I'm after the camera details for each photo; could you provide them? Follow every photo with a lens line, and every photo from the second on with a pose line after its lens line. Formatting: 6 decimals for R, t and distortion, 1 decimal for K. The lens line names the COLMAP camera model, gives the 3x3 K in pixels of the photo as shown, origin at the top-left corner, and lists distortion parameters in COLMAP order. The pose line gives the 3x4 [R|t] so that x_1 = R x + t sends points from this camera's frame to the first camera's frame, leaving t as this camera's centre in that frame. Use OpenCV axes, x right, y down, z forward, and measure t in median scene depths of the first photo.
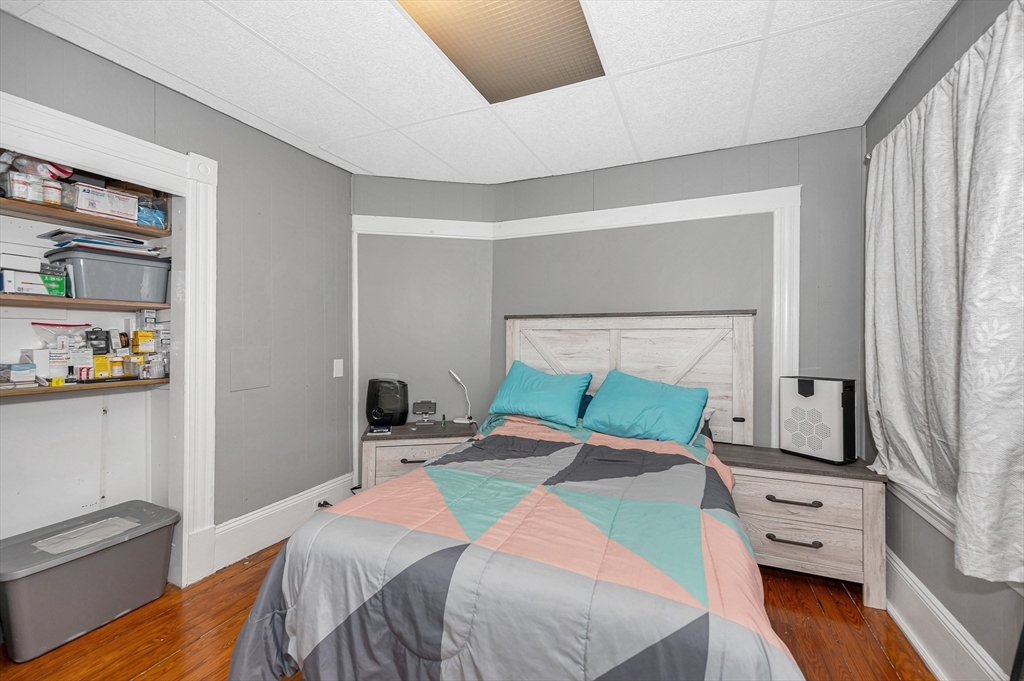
lens RADIAL K [[416.2, 0, 513.7], [0, 416.2, 336.6], [0, 0, 1]] dist [0.001226, 0.000108]
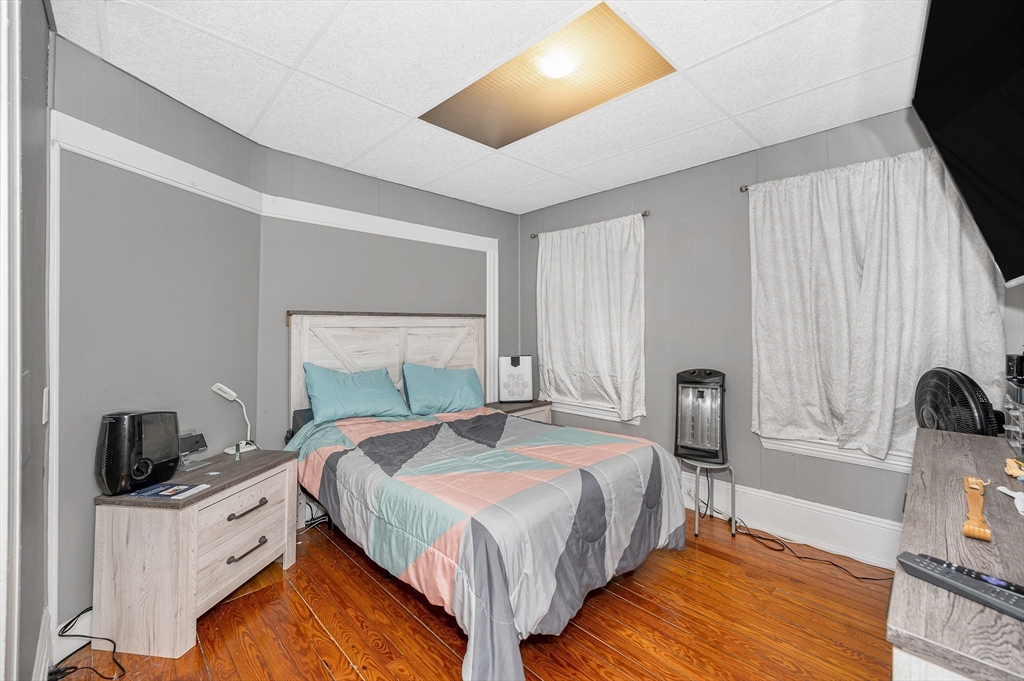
lens RADIAL K [[416.2, 0, 539.4], [0, 416.2, 321.0], [0, 0, 1]] dist [0.001226, 0.000108]
pose [[0.341433, 0.010595, 0.939847, -0.738139], [0.006635, 0.999884, -0.013682, -0.016778], [-0.939883, 0.010907, 0.341323, 0.270748]]
